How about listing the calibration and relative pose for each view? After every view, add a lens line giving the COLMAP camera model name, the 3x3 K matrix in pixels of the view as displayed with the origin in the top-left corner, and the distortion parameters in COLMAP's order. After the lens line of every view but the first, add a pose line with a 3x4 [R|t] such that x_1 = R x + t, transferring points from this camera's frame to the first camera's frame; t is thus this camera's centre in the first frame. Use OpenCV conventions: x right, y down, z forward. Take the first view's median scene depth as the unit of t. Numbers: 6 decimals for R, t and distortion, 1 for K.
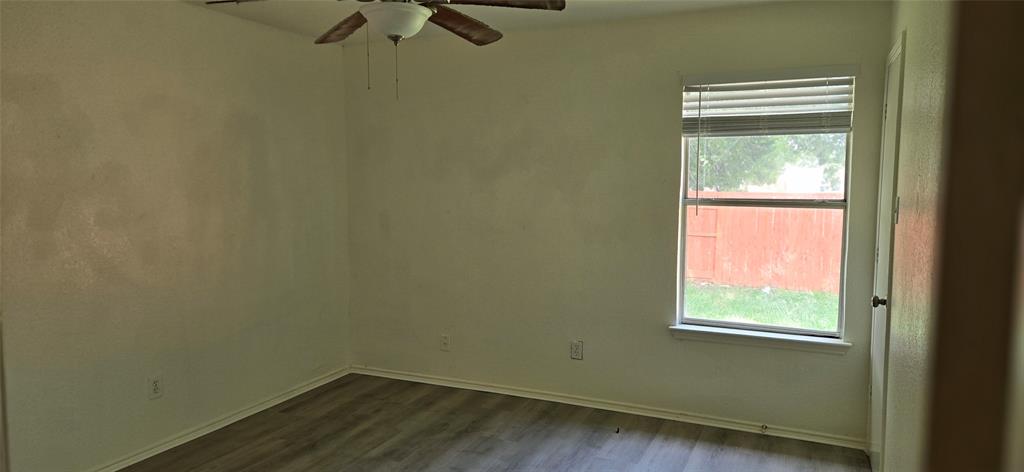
lens RADIAL K [[688.1, 0, 524.0], [0, 688.1, 213.6], [0, 0, 1]] dist [-0.001528, -0.026234]
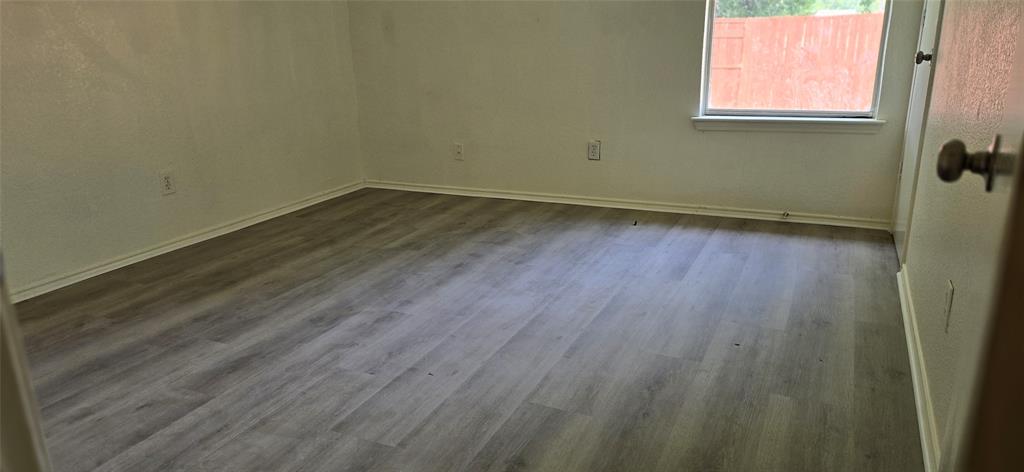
lens RADIAL K [[688.1, 0, 521.0], [0, 688.1, 260.1], [0, 0, 1]] dist [-0.001528, -0.026234]
pose [[0.999388, -0.017410, -0.030351, 0.000472], [0.024357, 0.968901, 0.246248, 0.123854], [0.025120, -0.246837, 0.968731, 0.023453]]
